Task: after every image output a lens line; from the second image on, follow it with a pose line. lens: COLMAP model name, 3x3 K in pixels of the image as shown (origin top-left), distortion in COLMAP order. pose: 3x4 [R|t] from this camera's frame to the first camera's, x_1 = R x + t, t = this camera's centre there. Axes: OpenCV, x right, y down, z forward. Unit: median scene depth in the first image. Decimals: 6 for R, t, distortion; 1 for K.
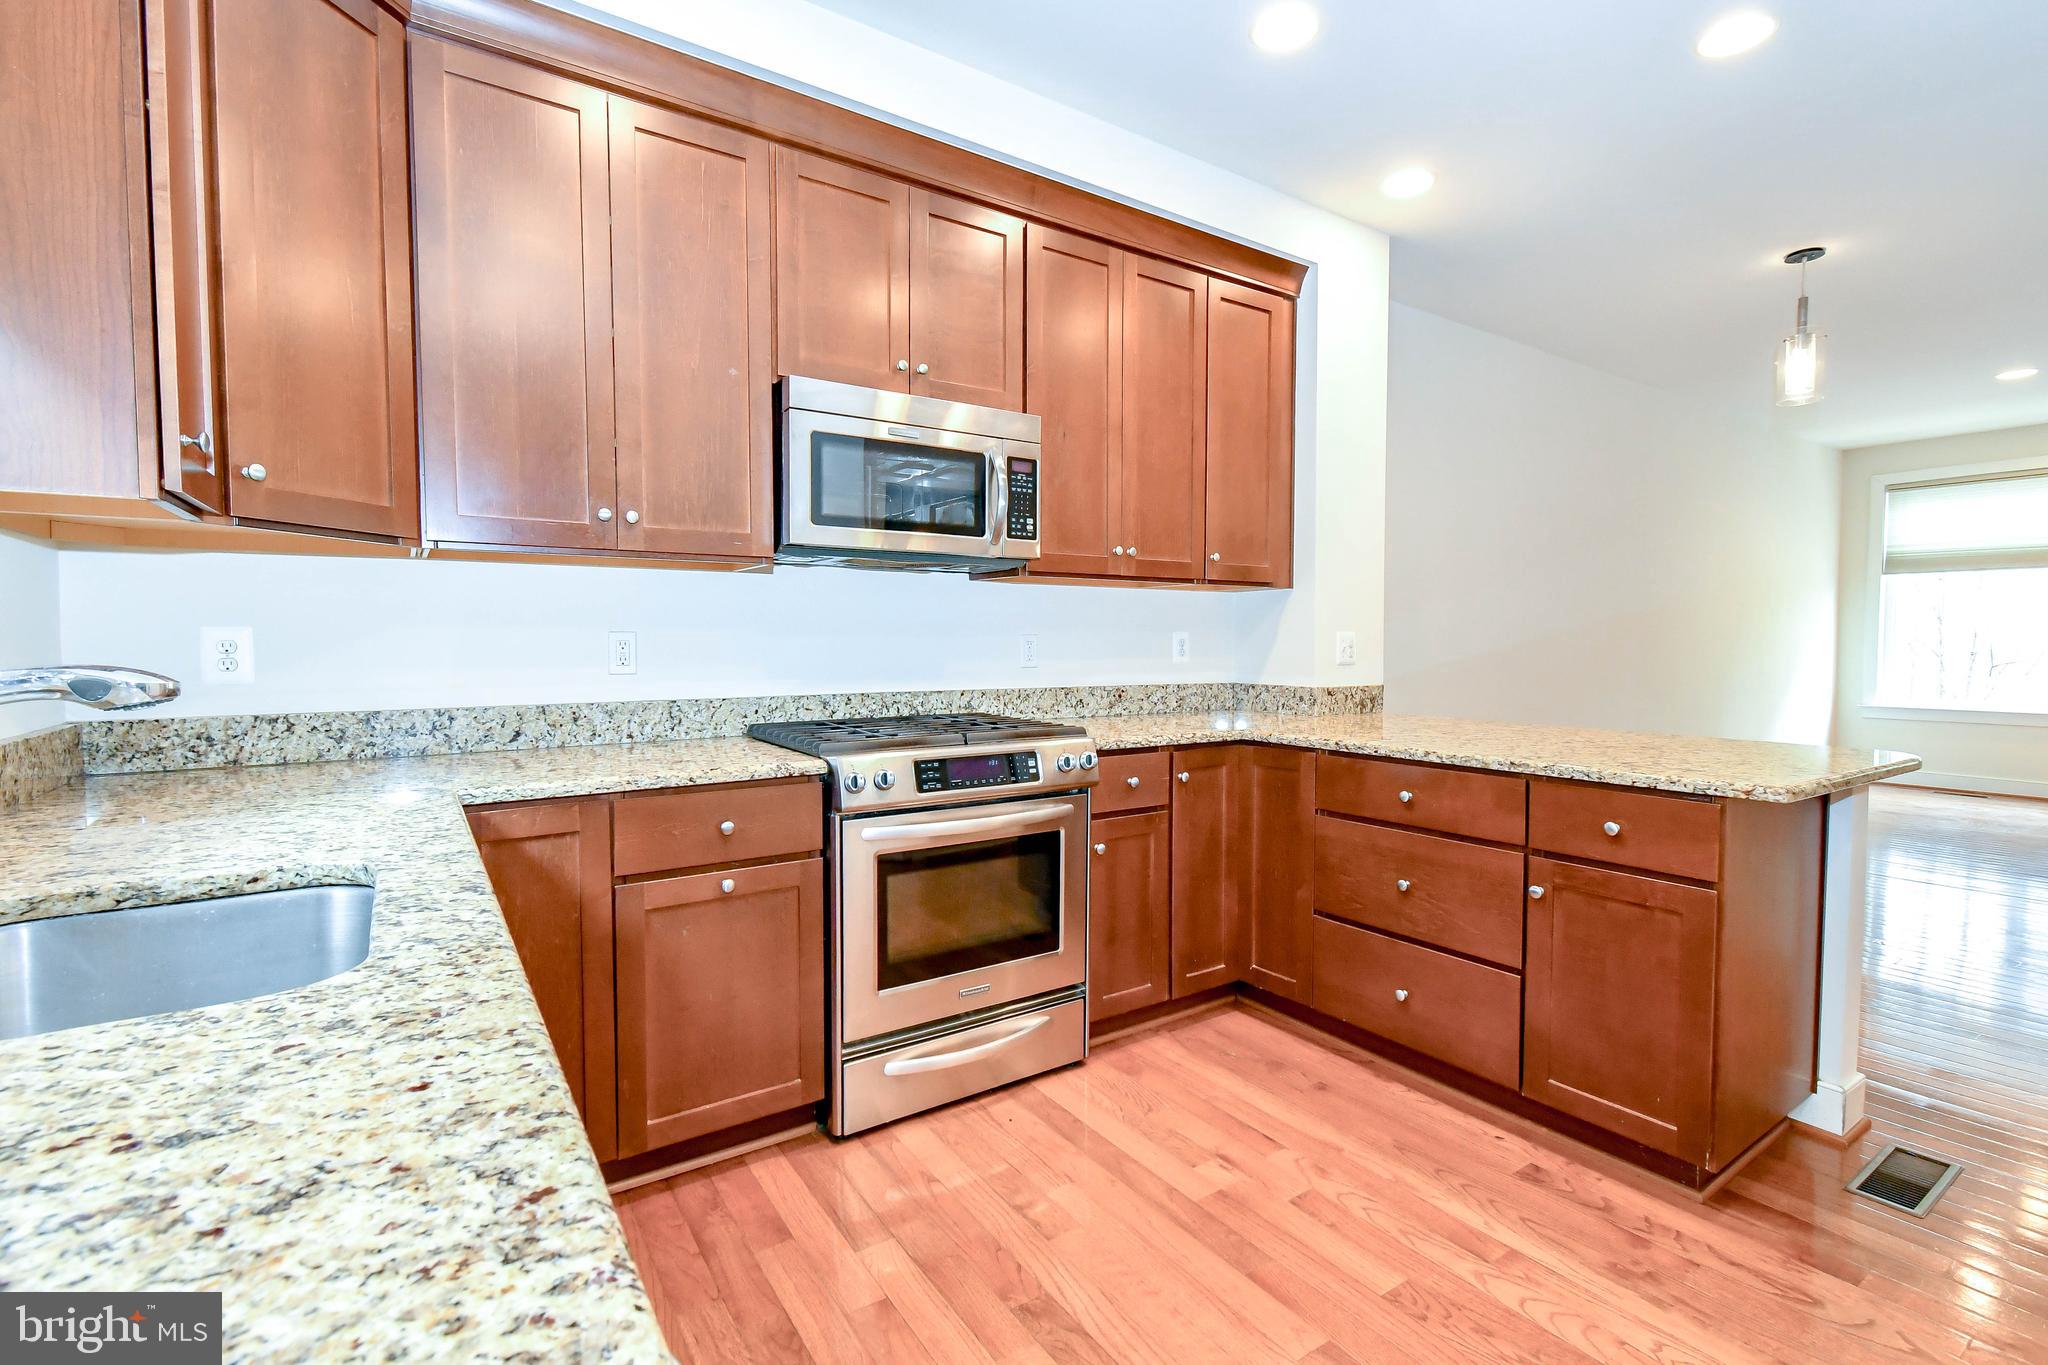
lens RADIAL K [[921.0, 0, 1016.7], [0, 921.0, 674.6], [0, 0, 1]] dist [-0.000473, -0.000312]
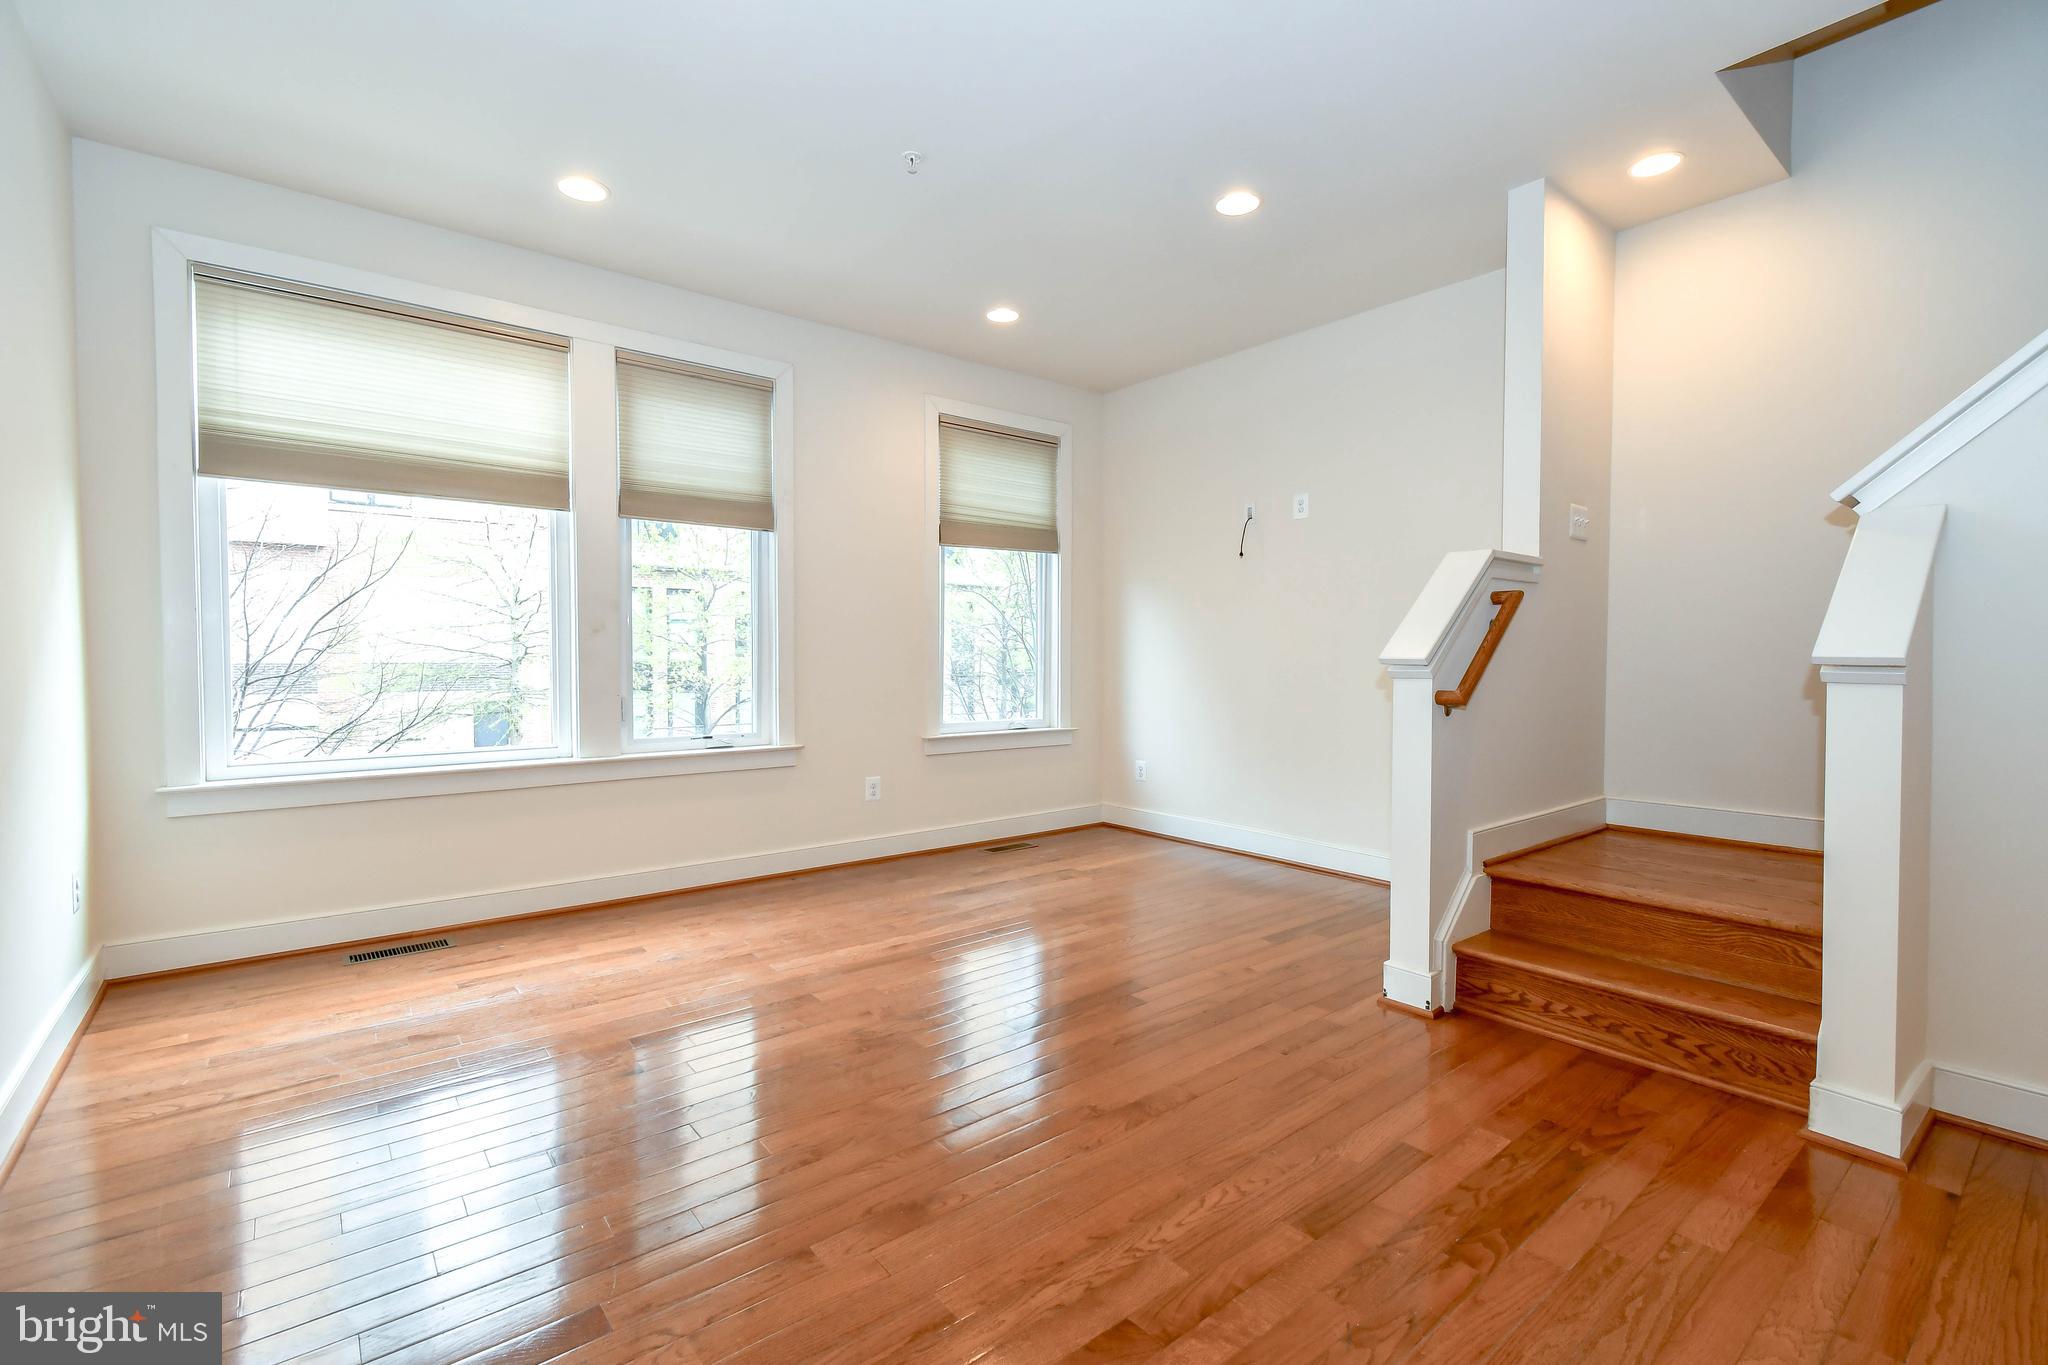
lens RADIAL K [[906.4, 0, 1022.5], [0, 906.4, 681.9], [0, 0, 1]] dist [0.001136, -0.000618]
pose [[-0.091733, -0.029291, 0.995353, 1.381920], [0.039276, 0.998683, 0.033009, -0.035762], [-0.995009, 0.042121, -0.090462, 1.873610]]
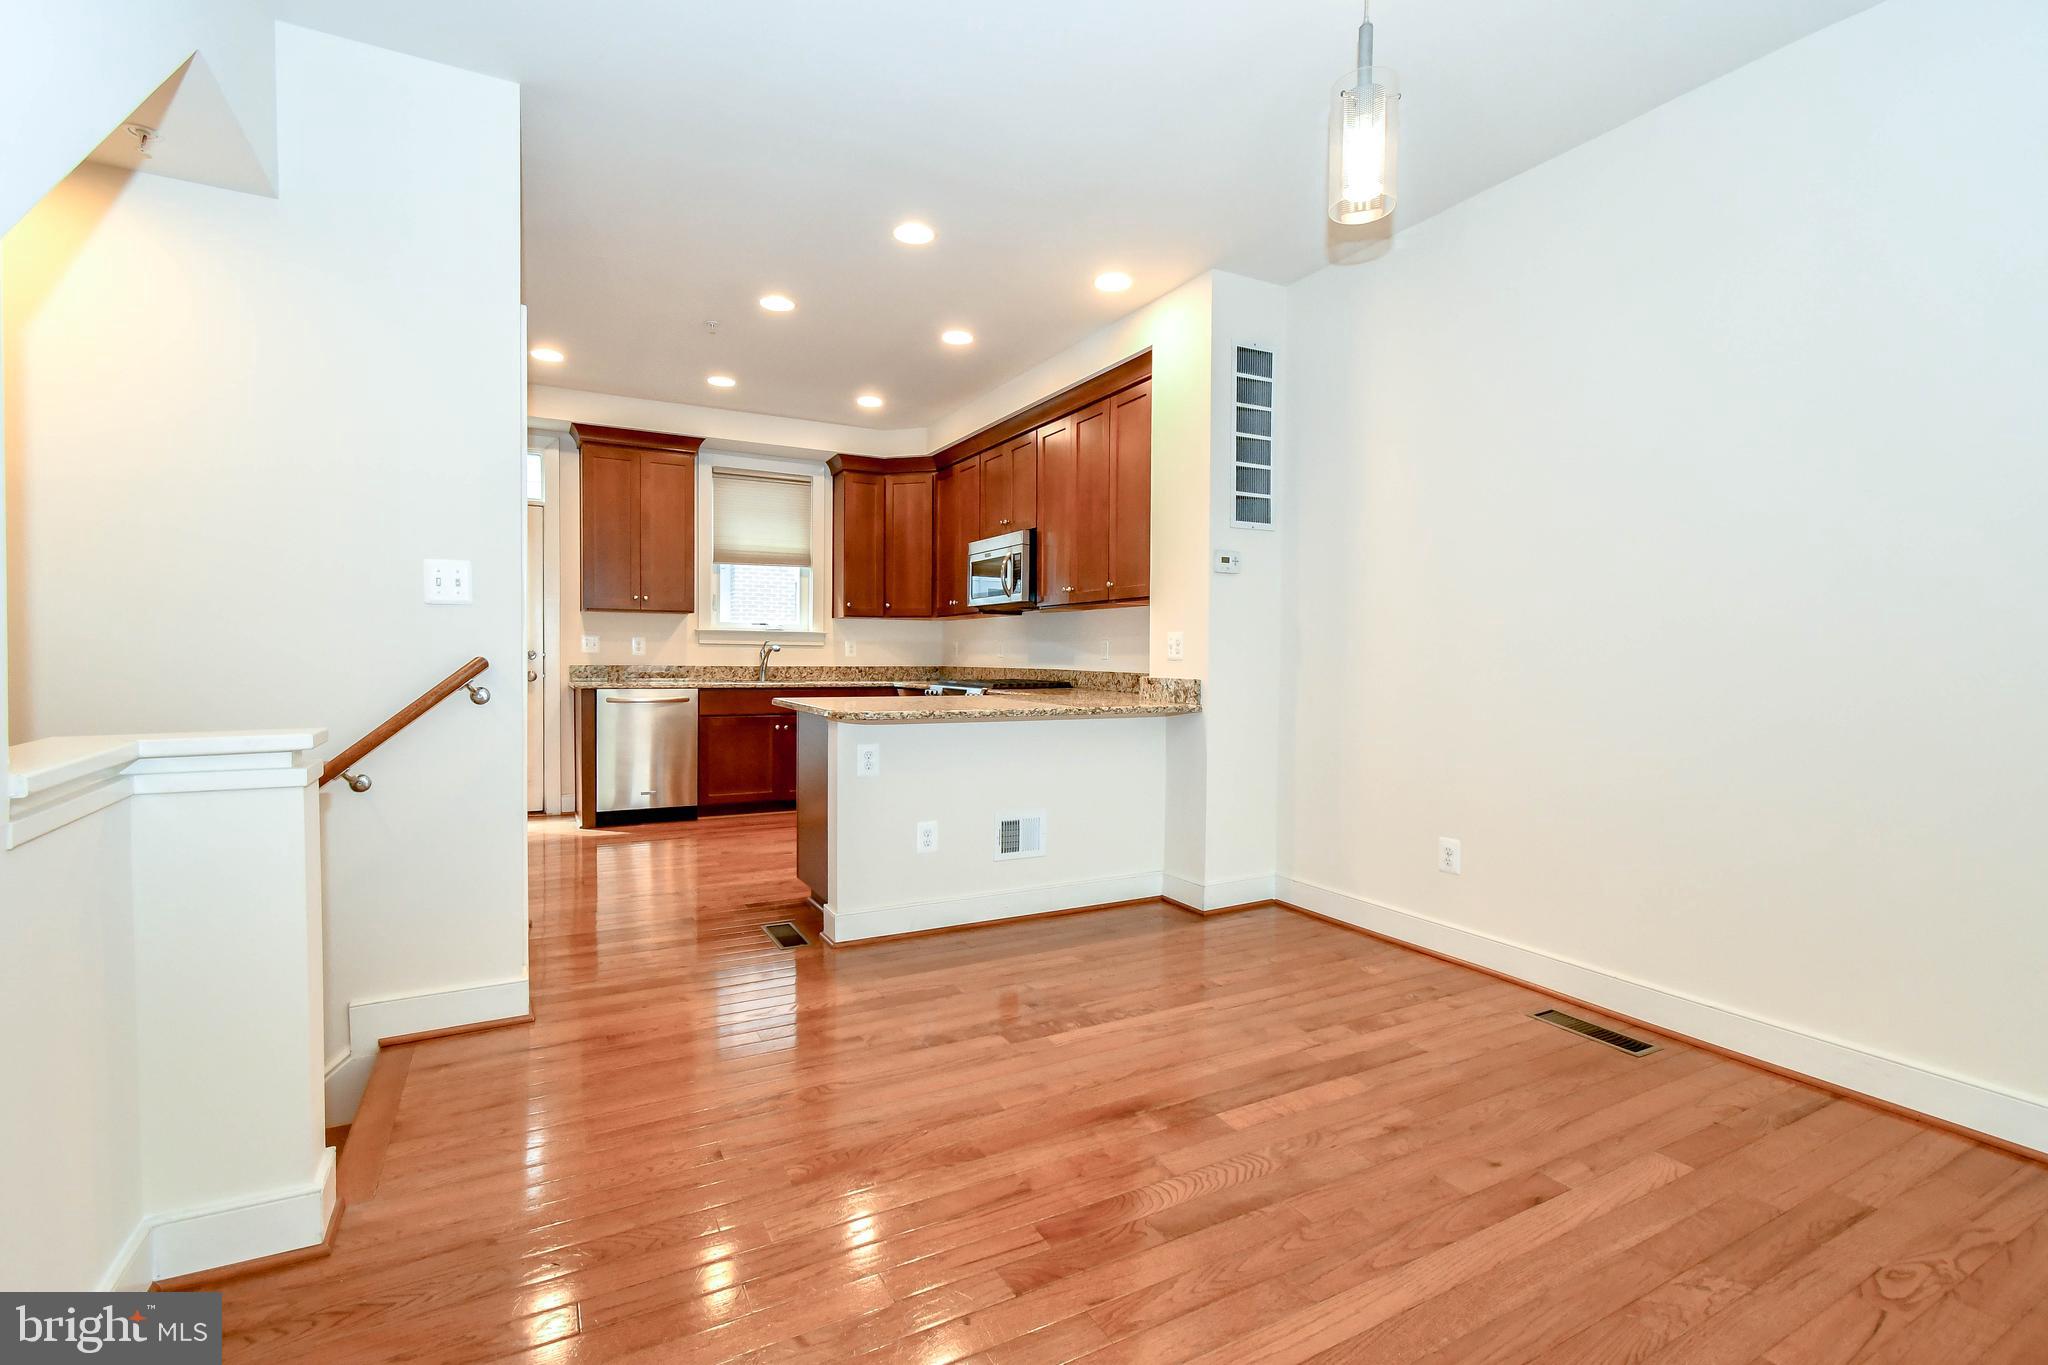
lens RADIAL K [[921.0, 0, 1016.7], [0, 921.0, 674.6], [0, 0, 1]] dist [-0.000473, -0.000312]
pose [[-0.096504, 0.017437, -0.995180, 2.041113], [-0.048438, 0.998580, 0.022194, -0.011505], [0.994153, 0.050347, -0.095522, 1.201759]]
